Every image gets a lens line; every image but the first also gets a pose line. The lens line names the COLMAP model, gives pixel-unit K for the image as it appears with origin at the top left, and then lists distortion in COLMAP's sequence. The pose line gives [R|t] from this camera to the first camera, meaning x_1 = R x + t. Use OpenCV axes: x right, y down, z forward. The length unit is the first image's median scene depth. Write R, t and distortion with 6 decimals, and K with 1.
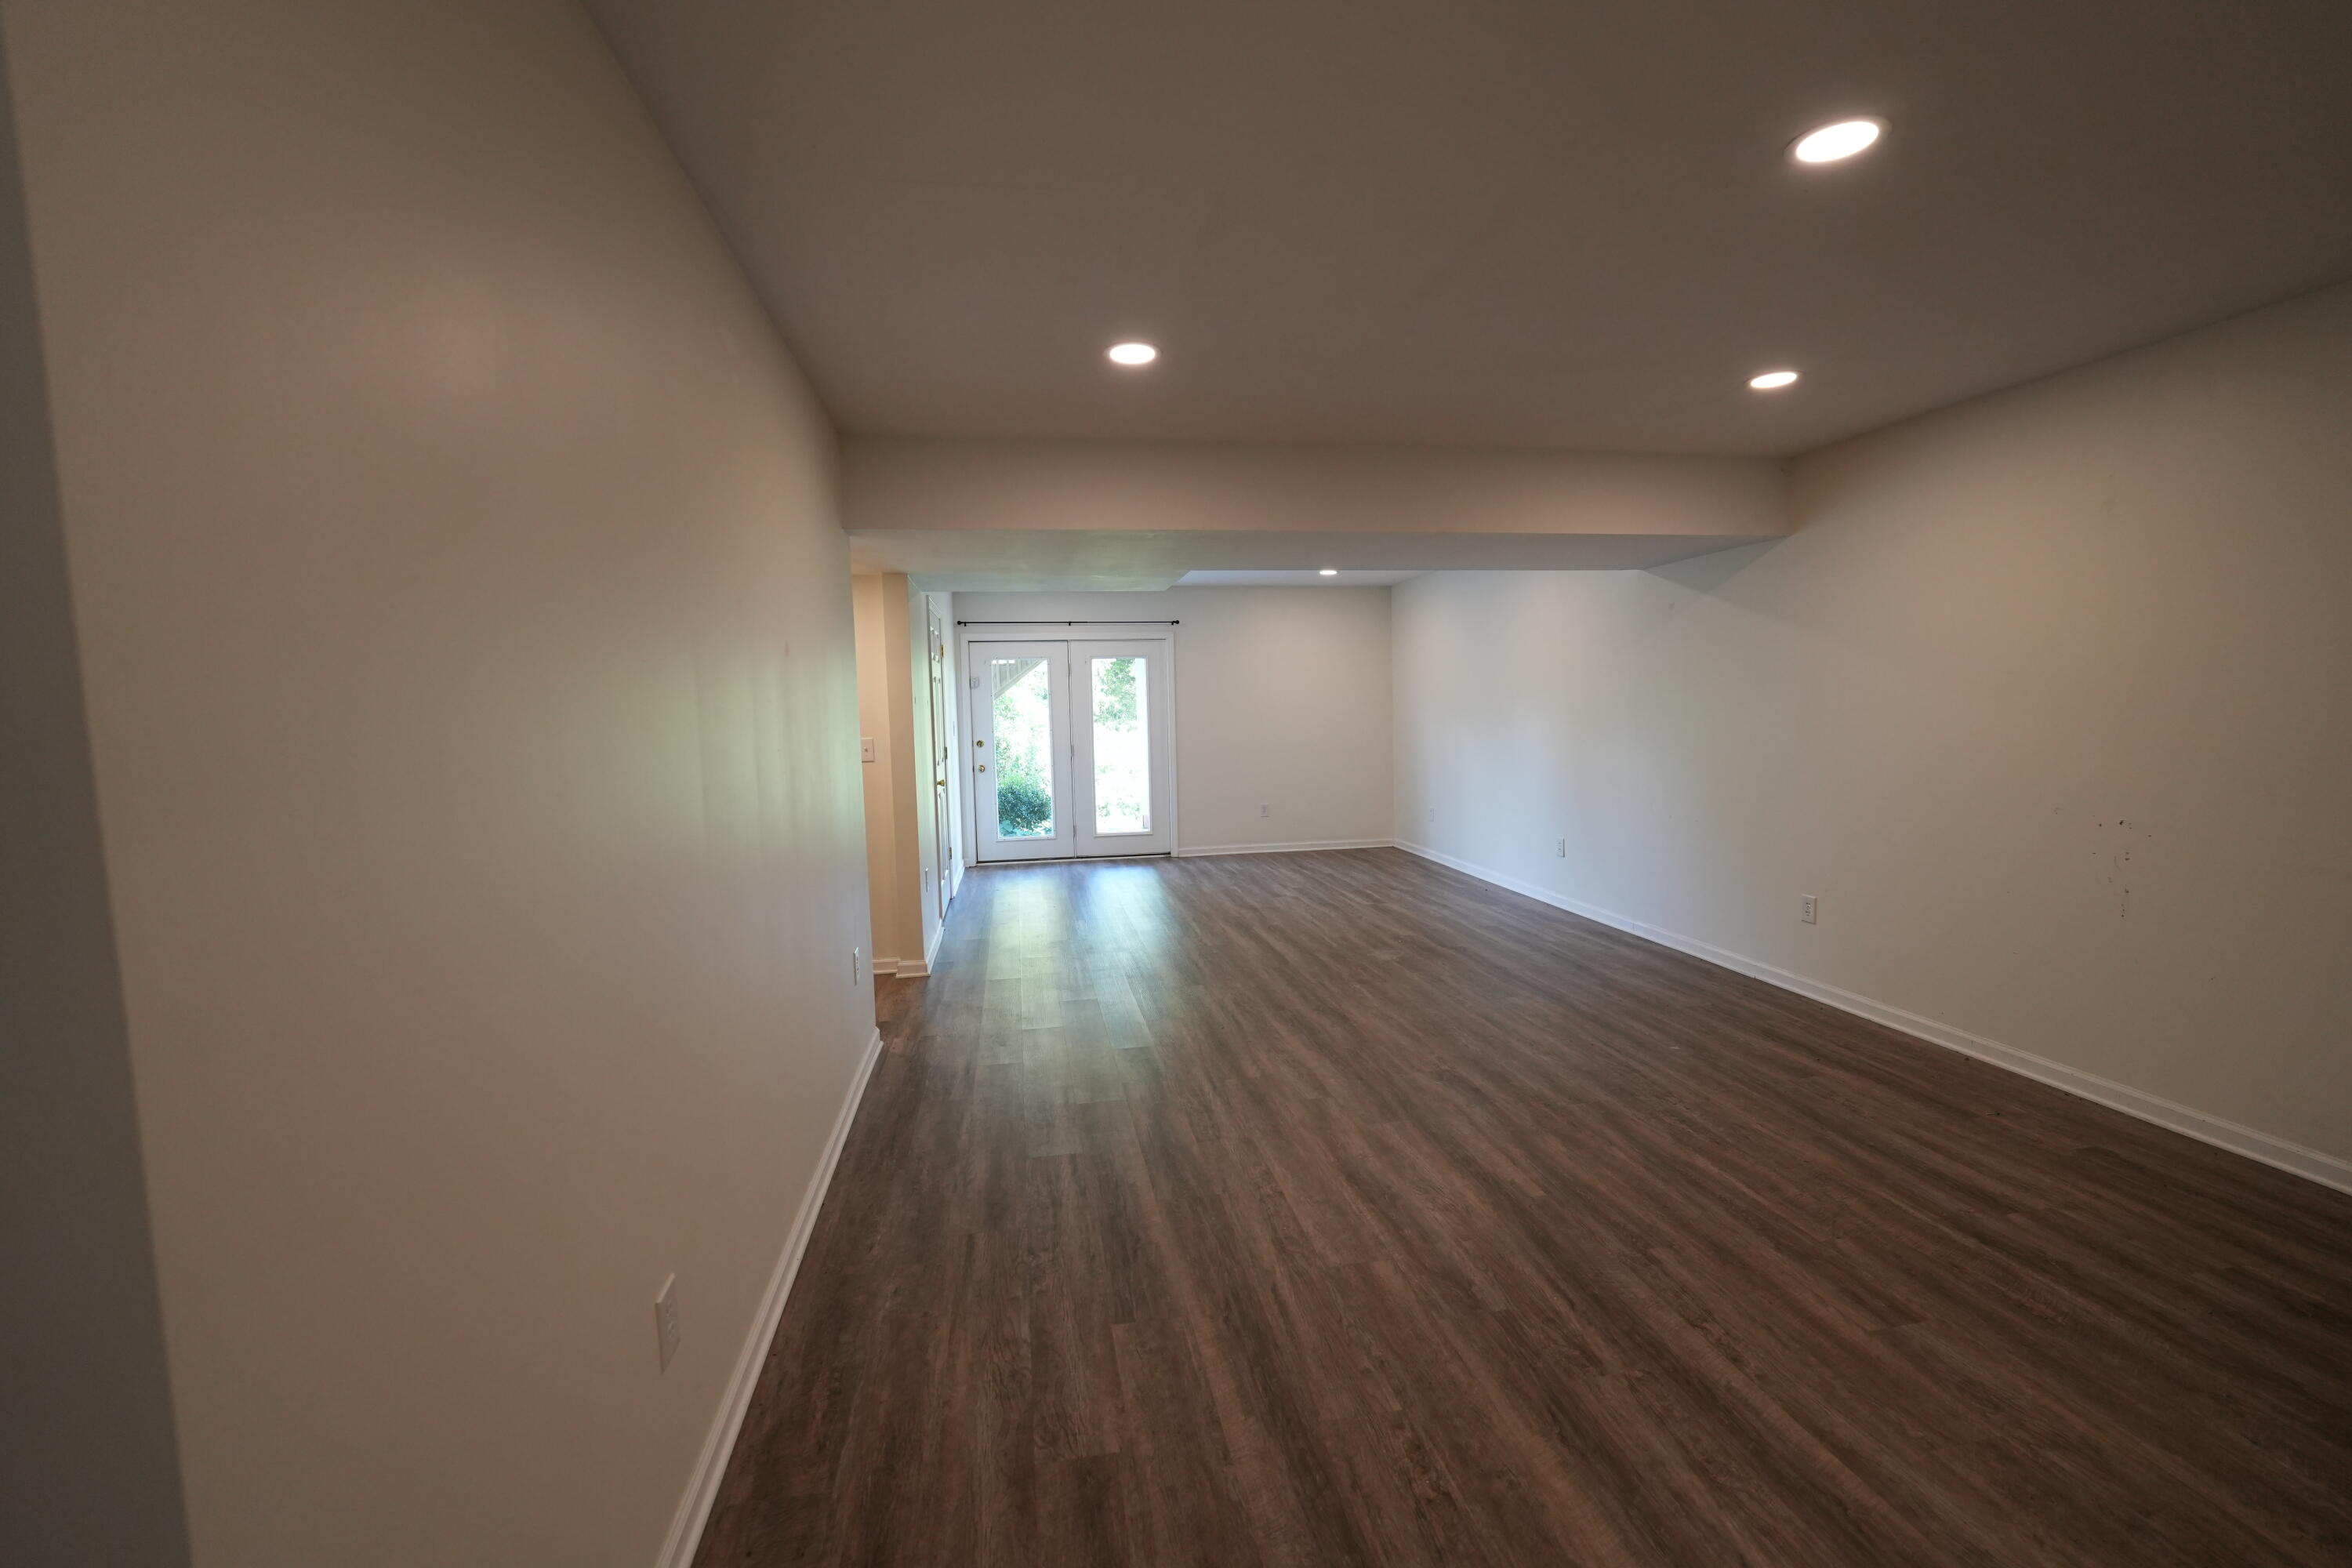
lens RADIAL K [[946.6, 0, 1176.0], [0, 946.6, 784.0], [0, 0, 1]] dist [-0.036410, 0.006664]
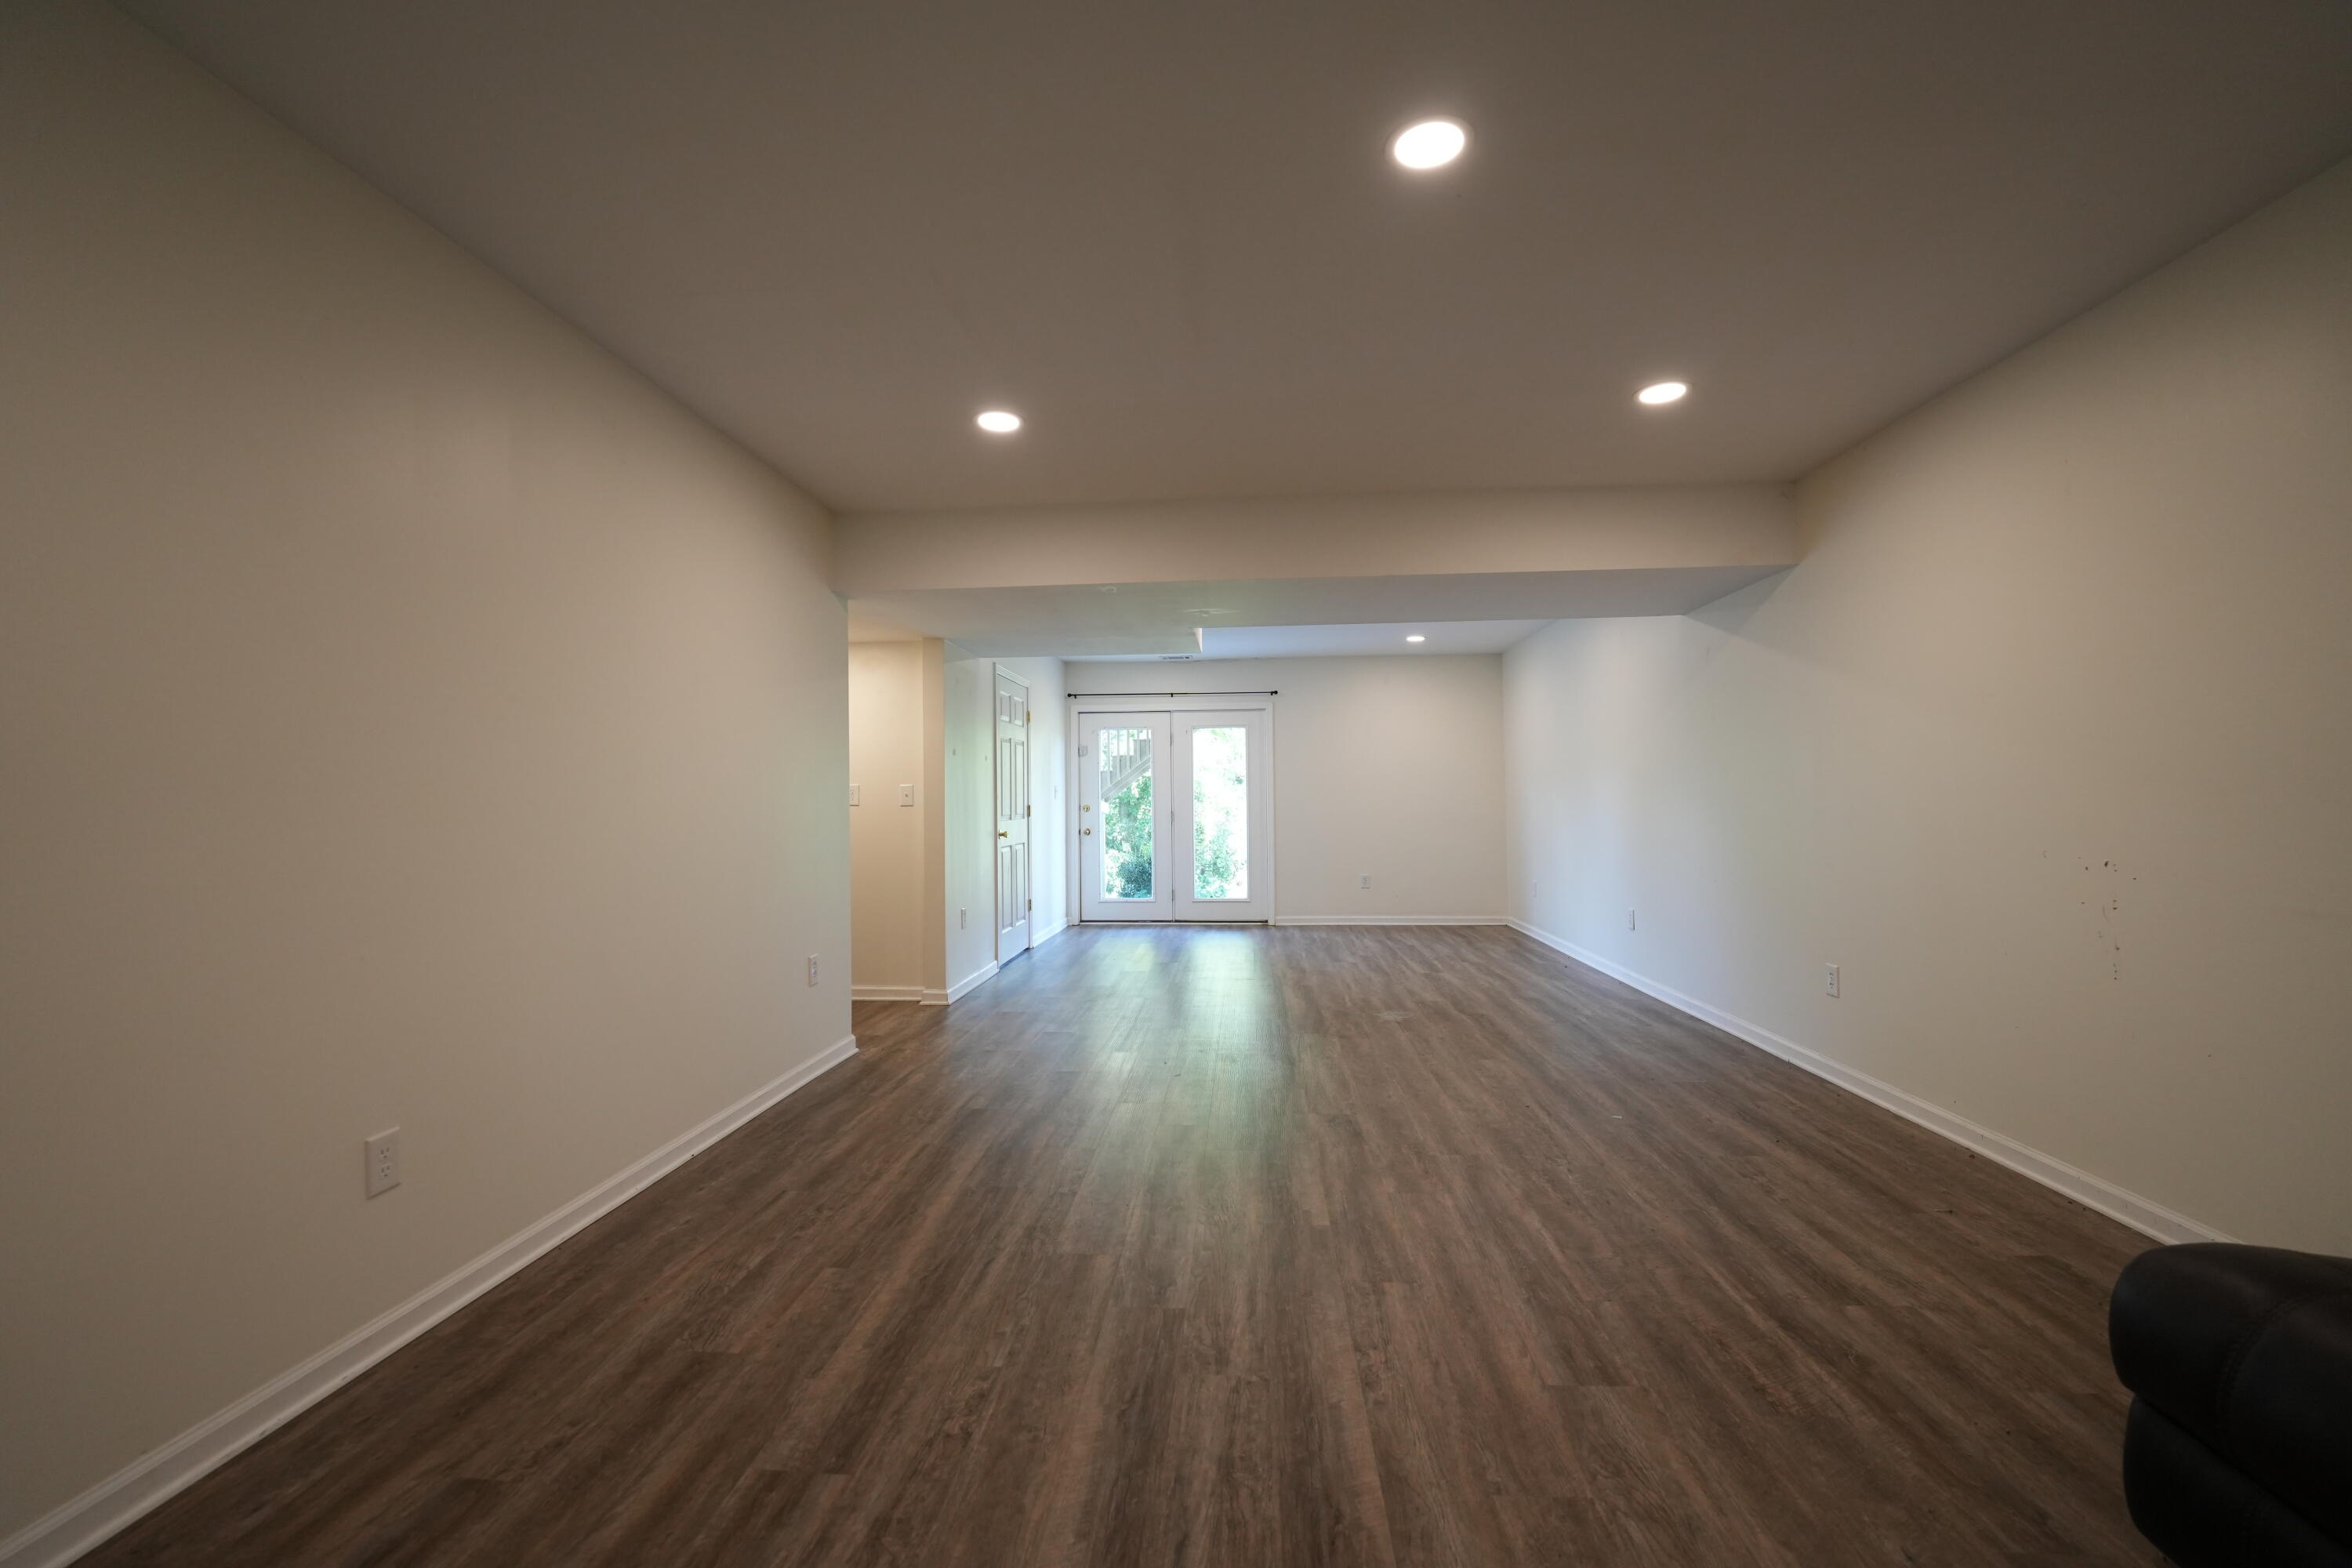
lens RADIAL K [[946.6, 0, 1176.0], [0, 946.6, 784.0], [0, 0, 1]] dist [-0.036410, 0.006664]
pose [[0.970921, 0.008328, -0.239254, 0.400933], [-0.031372, 0.995202, -0.092672, 0.071105], [0.237335, 0.097483, 0.966524, -0.009318]]
